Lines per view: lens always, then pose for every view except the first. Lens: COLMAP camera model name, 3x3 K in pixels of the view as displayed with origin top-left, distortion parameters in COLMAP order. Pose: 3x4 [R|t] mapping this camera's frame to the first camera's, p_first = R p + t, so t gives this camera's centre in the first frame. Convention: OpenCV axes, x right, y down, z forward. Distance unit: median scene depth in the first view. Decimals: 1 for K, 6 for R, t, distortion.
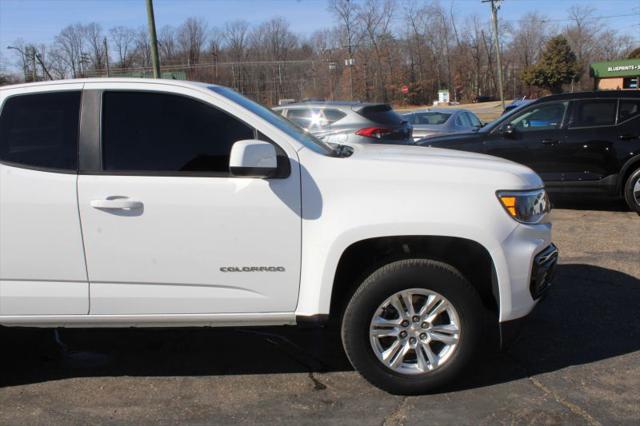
lens RADIAL K [[567.2, 0, 320.0], [0, 567.2, 213.0], [0, 0, 1]] dist [-0.158319, 0.163165]
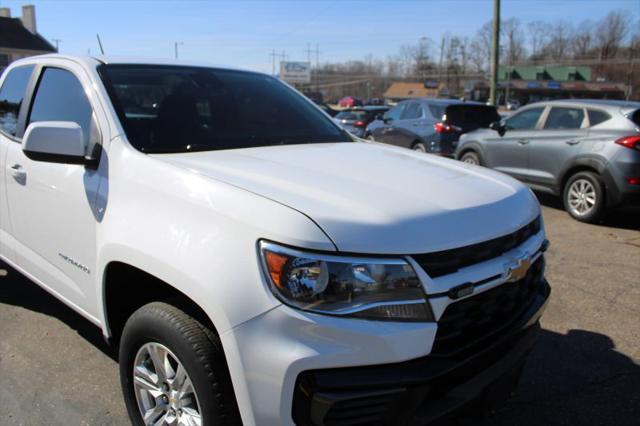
lens RADIAL K [[528.1, 0, 316.1], [0, 528.1, 213.1], [0, 0, 1]] dist [-0.162815, 0.134725]
pose [[0.753201, 0.189390, -0.629936, 0.689029], [-0.167992, 0.981281, 0.094158, -0.124748], [0.635977, 0.034905, 0.770918, 0.605541]]
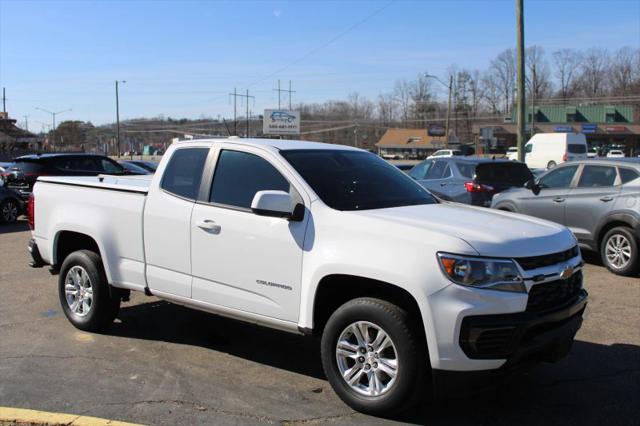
lens RADIAL K [[678.8, 0, 320.0], [0, 678.8, 213.0], [0, 0, 1]] dist [-0.126552, 0.165562]
pose [[0.781725, 0.100935, -0.615401, 0.955477], [-0.153487, 0.987600, -0.032989, -0.034392], [0.604440, 0.120244, 0.787524, -0.240441]]
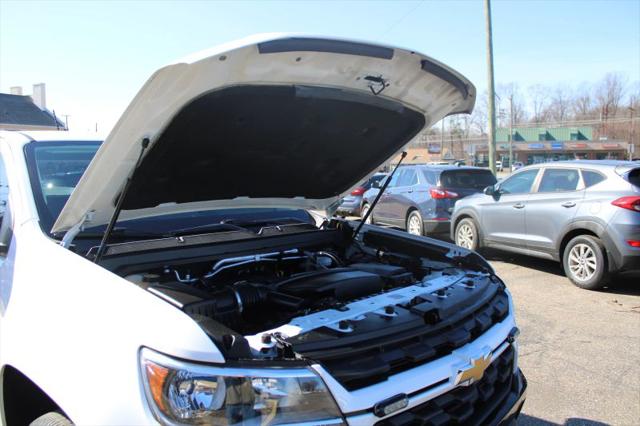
lens RADIAL K [[533.5, 0, 316.9], [0, 533.5, 213.4], [0, 0, 1]] dist [-0.162132, 0.142028]
pose [[0.749237, 0.088661, -0.656341, 0.706135], [-0.143607, 0.989171, -0.030311, -0.158810], [0.646545, 0.116965, 0.753856, 0.733179]]
